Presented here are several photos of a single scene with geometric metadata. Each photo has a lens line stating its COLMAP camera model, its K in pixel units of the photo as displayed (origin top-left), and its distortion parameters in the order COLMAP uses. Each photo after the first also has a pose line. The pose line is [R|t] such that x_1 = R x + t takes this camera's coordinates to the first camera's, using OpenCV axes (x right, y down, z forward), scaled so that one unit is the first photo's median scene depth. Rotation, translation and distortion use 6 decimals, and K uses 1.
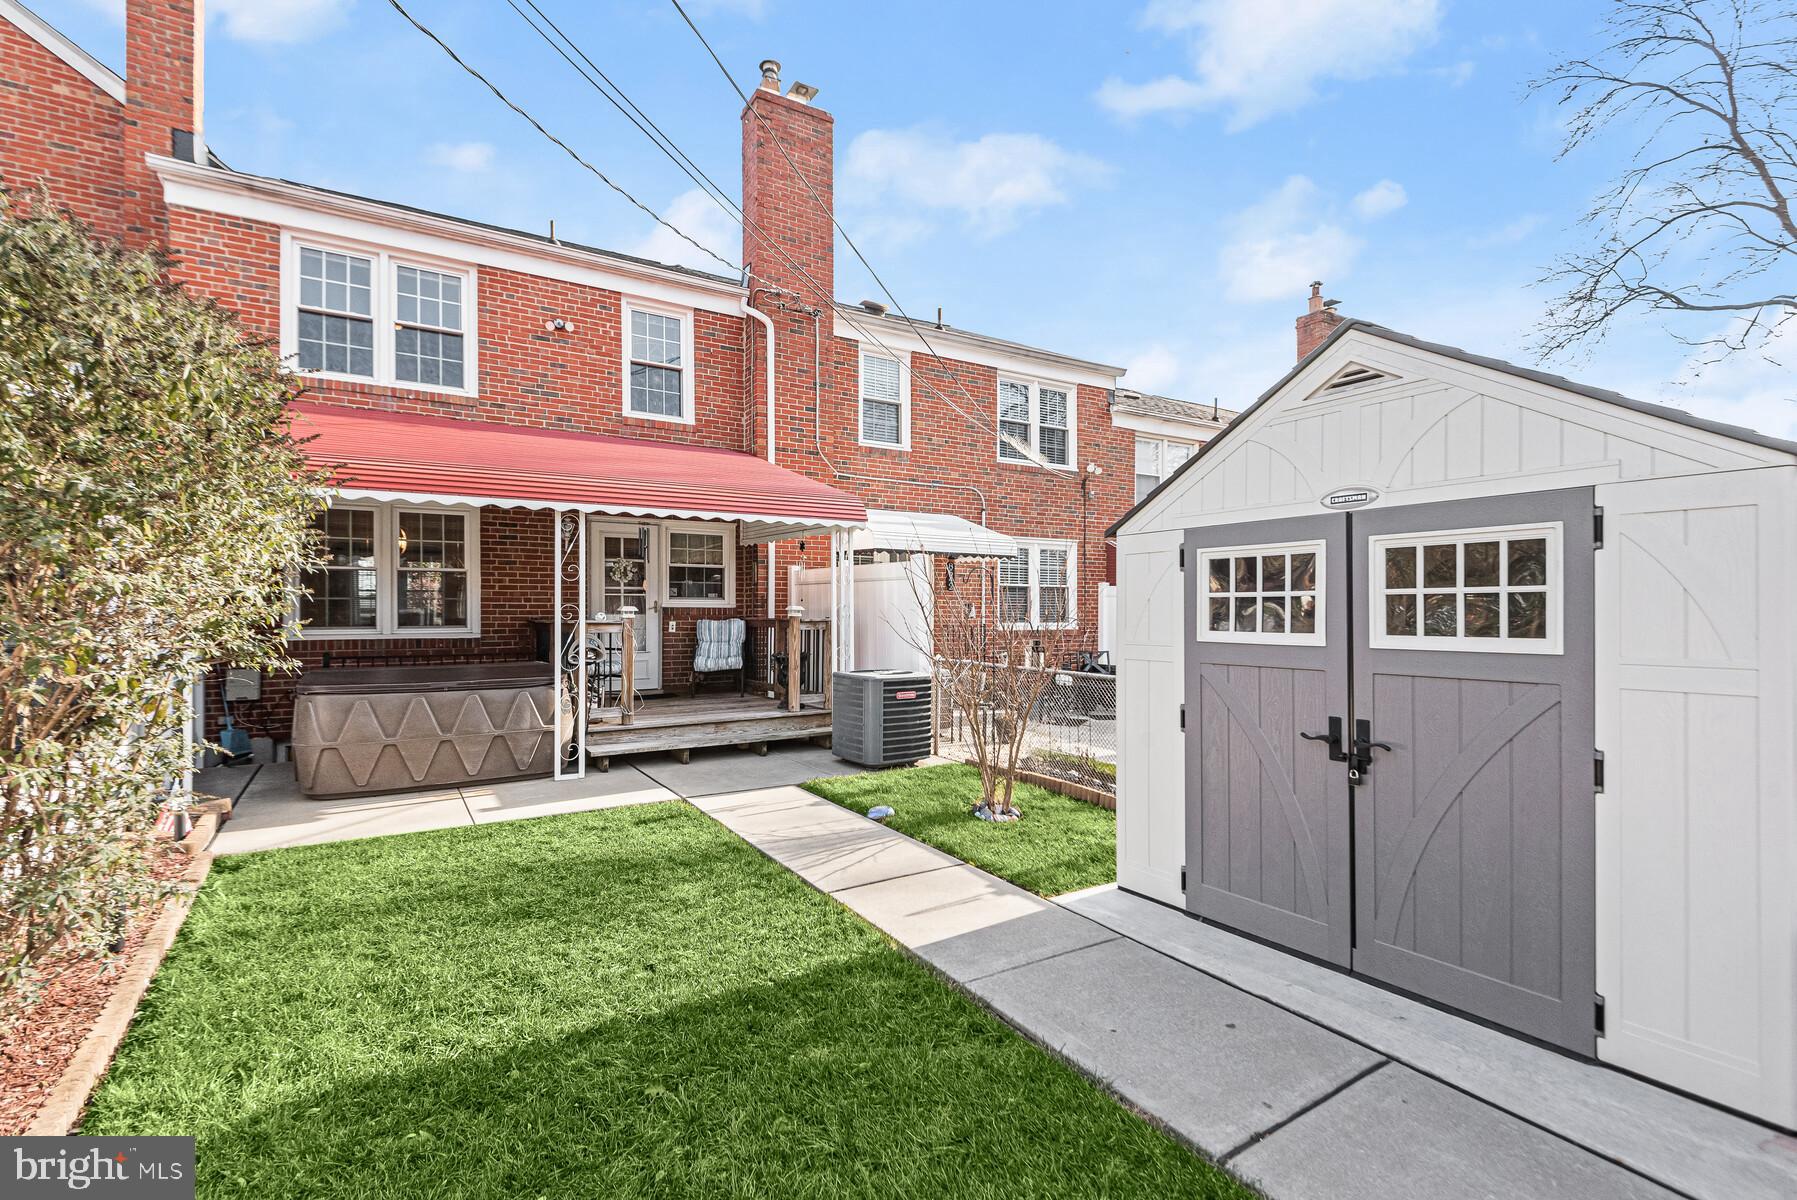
lens RADIAL K [[817.1, 0, 895.9], [0, 817.1, 603.6], [0, 0, 1]] dist [0.022448, -0.013334]
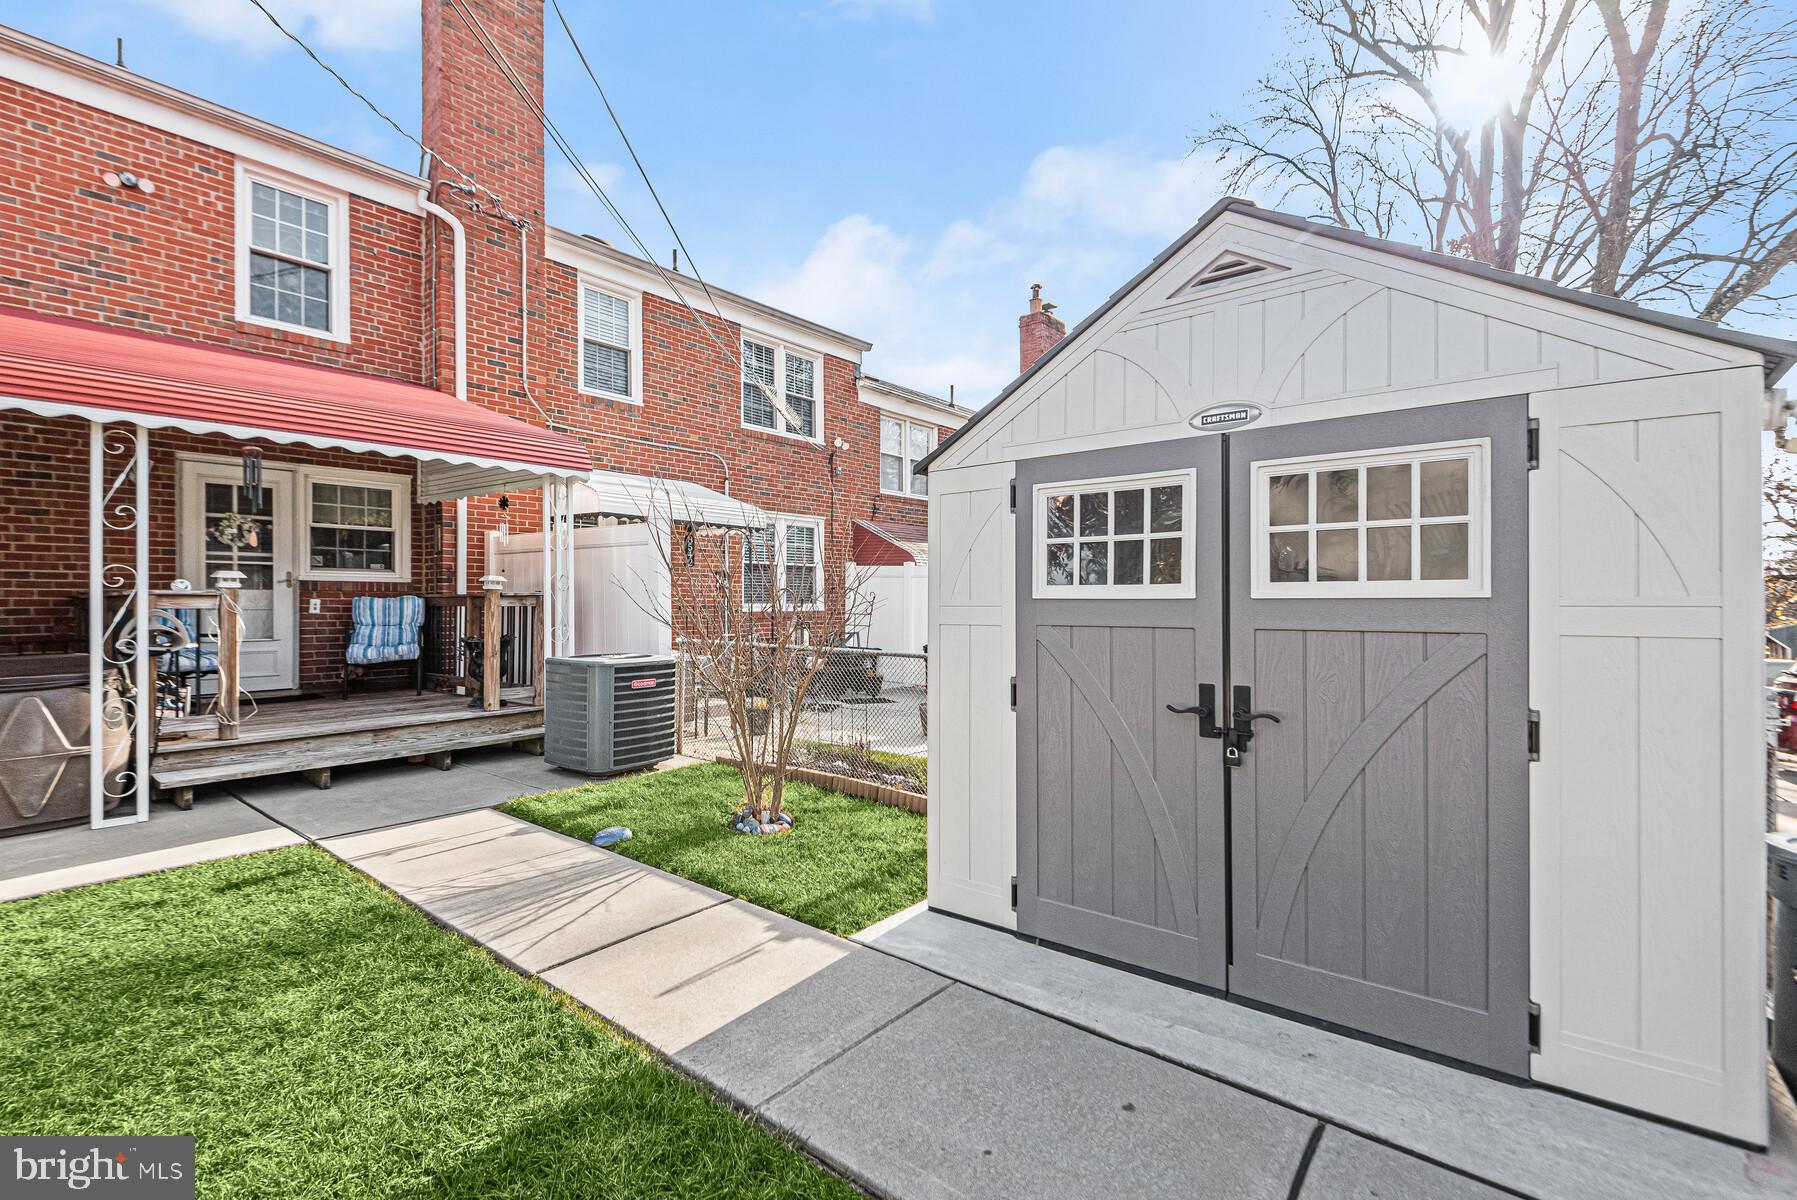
lens RADIAL K [[817.1, 0, 888.9], [0, 817.1, 595.2], [0, 0, 1]] dist [0.022448, -0.013334]
pose [[0.949685, -0.000563, 0.313205, -0.015867], [-0.000455, 0.999995, 0.003177, 0.031981], [-0.313205, -0.003160, 0.949680, 0.222031]]
